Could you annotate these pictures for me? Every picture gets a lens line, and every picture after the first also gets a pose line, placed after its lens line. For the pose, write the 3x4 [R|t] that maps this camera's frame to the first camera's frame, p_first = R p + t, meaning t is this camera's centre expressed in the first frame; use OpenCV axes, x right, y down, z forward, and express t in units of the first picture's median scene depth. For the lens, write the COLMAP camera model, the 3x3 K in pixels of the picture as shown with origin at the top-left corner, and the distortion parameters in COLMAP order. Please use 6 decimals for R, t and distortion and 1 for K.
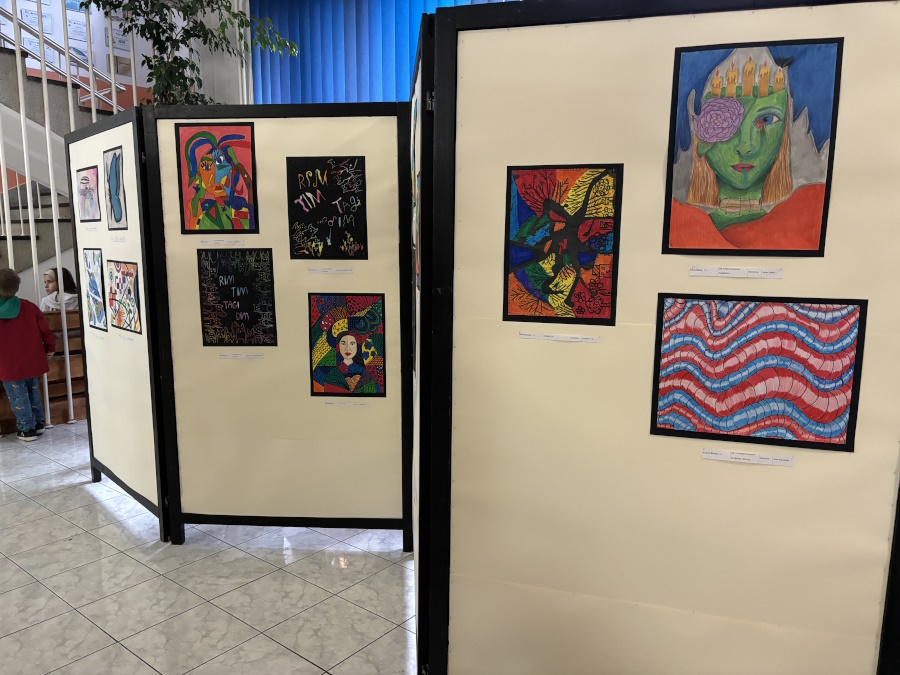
lens RADIAL K [[672.3, 0, 450.0], [0, 672.3, 337.5], [0, 0, 1]] dist [0.040986, -0.009921]
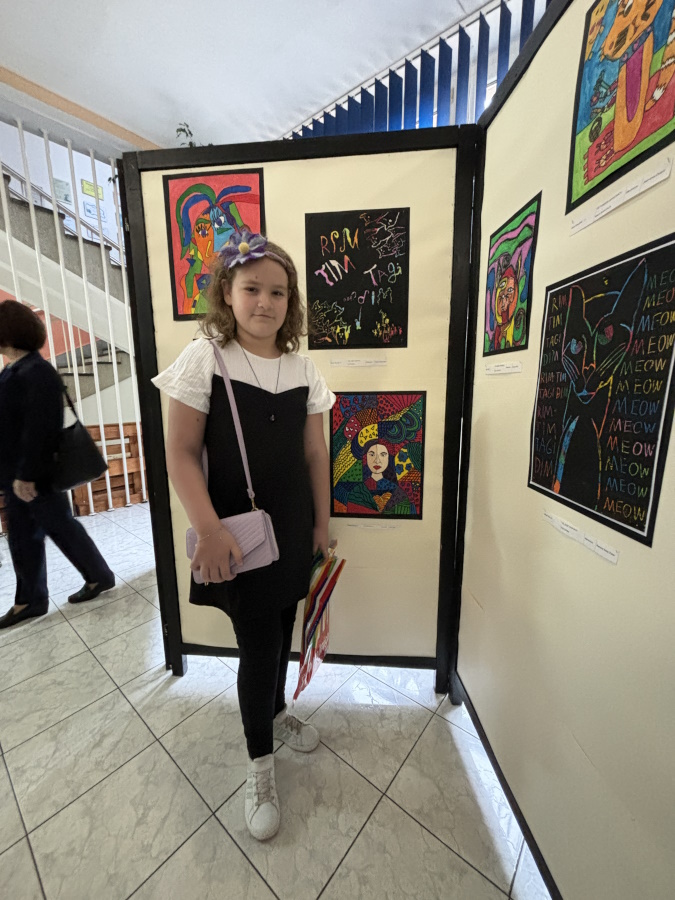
lens RADIAL K [[365.0, 0, 337.5], [0, 365.0, 450.0], [0, 0, 1]] dist [0.000777, 0.000184]
pose [[0.999825, -0.005201, -0.017979, -0.196214], [0.005558, 0.999786, 0.019904, -0.005594], [0.017872, -0.020000, 0.999640, 0.571234]]
